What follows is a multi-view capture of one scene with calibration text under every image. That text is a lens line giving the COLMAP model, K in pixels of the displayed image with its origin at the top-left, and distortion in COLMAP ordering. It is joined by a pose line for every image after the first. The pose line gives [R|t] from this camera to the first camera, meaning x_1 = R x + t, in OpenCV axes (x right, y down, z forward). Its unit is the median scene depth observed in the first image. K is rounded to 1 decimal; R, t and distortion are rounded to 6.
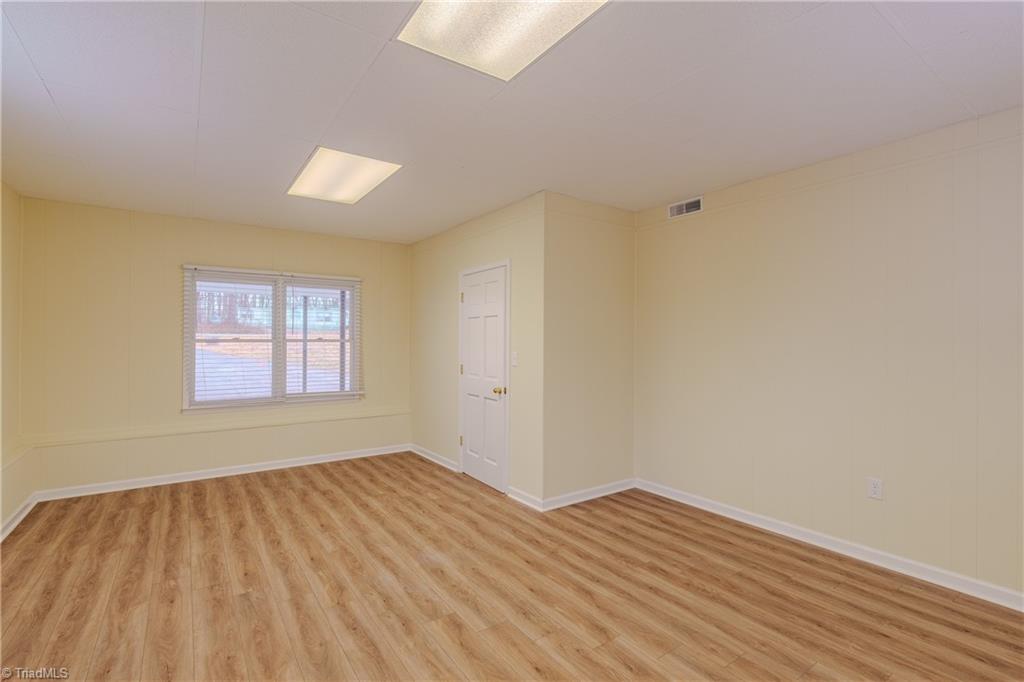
lens RADIAL K [[469.8, 0, 513.9], [0, 469.8, 340.8], [0, 0, 1]] dist [-0.009634, -0.000240]
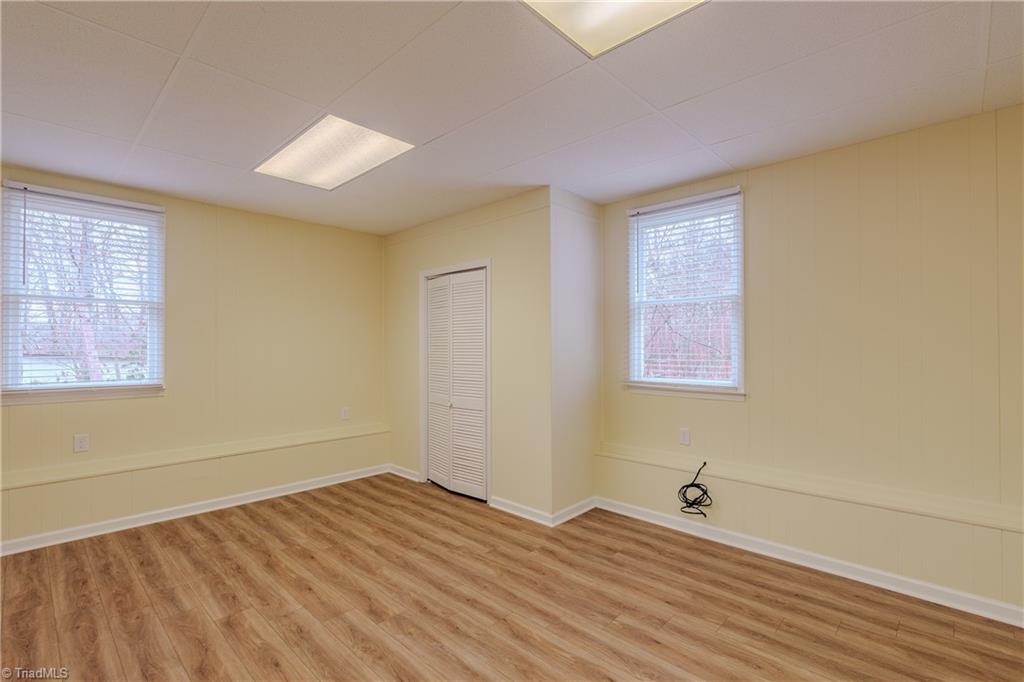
lens RADIAL K [[469.8, 0, 513.1], [0, 469.8, 340.5], [0, 0, 1]] dist [-0.009634, -0.000240]
pose [[-0.980871, -0.004569, -0.194604, -0.170460], [-0.002410, 0.999933, -0.011332, 0.002196], [0.194643, -0.010647, -0.980816, 1.624030]]
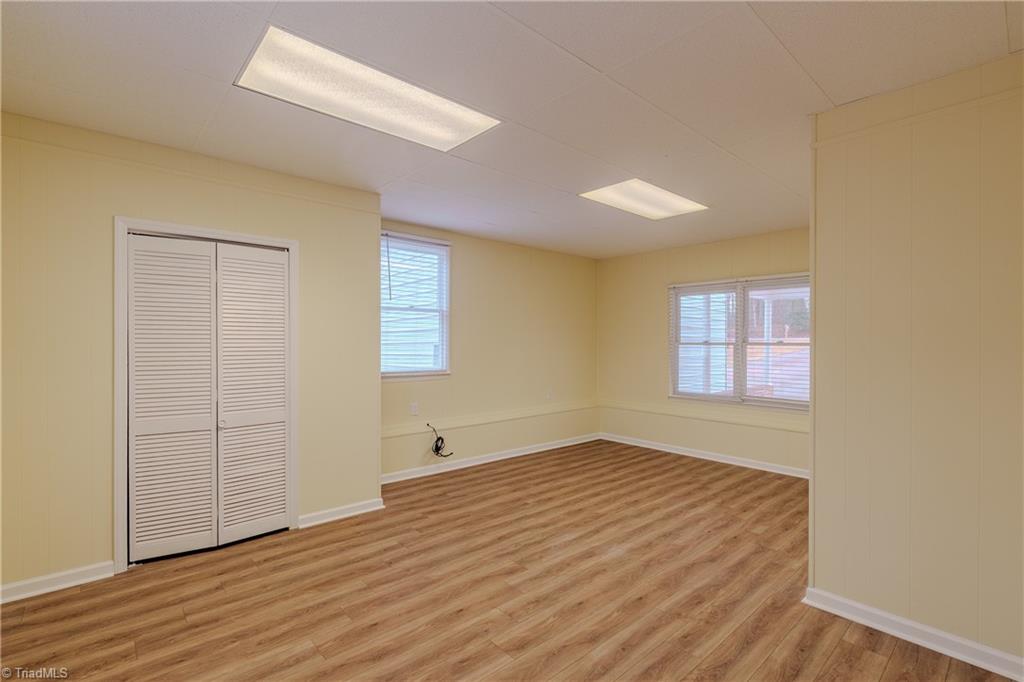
lens RADIAL K [[469.8, 0, 514.0], [0, 469.8, 343.0], [0, 0, 1]] dist [-0.009634, -0.000240]
pose [[0.117932, 0.001302, -0.993021, 0.860579], [-0.003759, 0.999993, 0.000864, -0.002227], [0.993015, 0.003631, 0.117936, 0.661279]]
